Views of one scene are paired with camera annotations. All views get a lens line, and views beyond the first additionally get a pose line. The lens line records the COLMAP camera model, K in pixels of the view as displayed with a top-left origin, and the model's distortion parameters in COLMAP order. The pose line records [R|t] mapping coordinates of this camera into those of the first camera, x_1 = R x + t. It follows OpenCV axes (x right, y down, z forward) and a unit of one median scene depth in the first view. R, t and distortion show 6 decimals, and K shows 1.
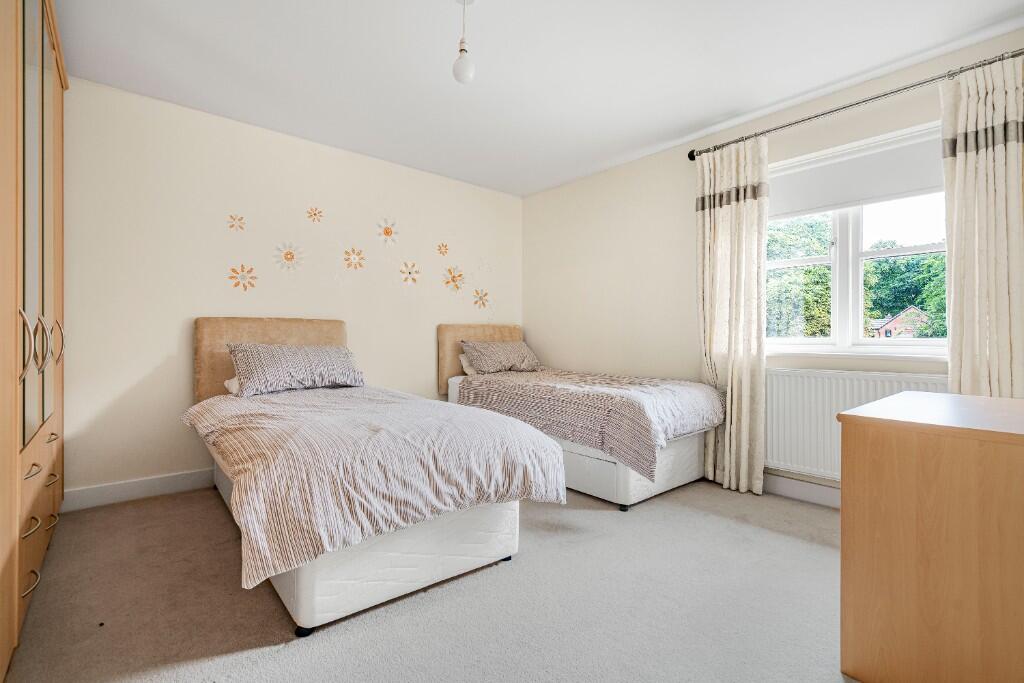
lens RADIAL K [[466.0, 0, 511.4], [0, 466.0, 340.8], [0, 0, 1]] dist [-0.008114, 0.000841]
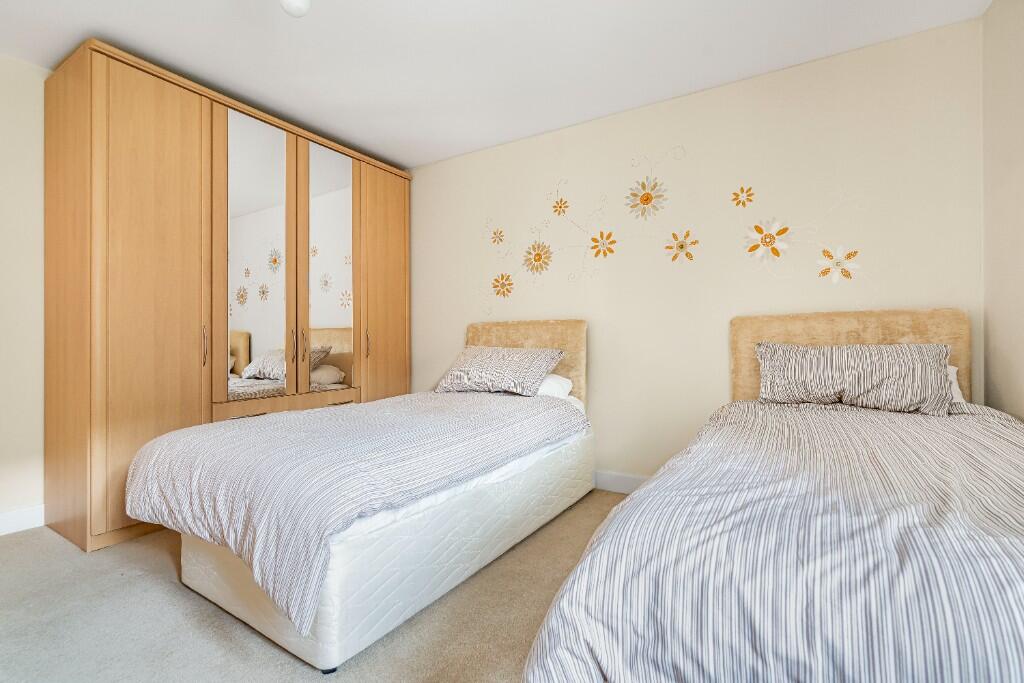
lens RADIAL K [[466.0, 0, 513.8], [0, 466.0, 334.9], [0, 0, 1]] dist [-0.008114, 0.000841]
pose [[0.305685, -0.015699, -0.952003, 0.370757], [0.002946, 0.999875, -0.015542, -0.001717], [0.952128, 0.001947, 0.305693, 0.538983]]
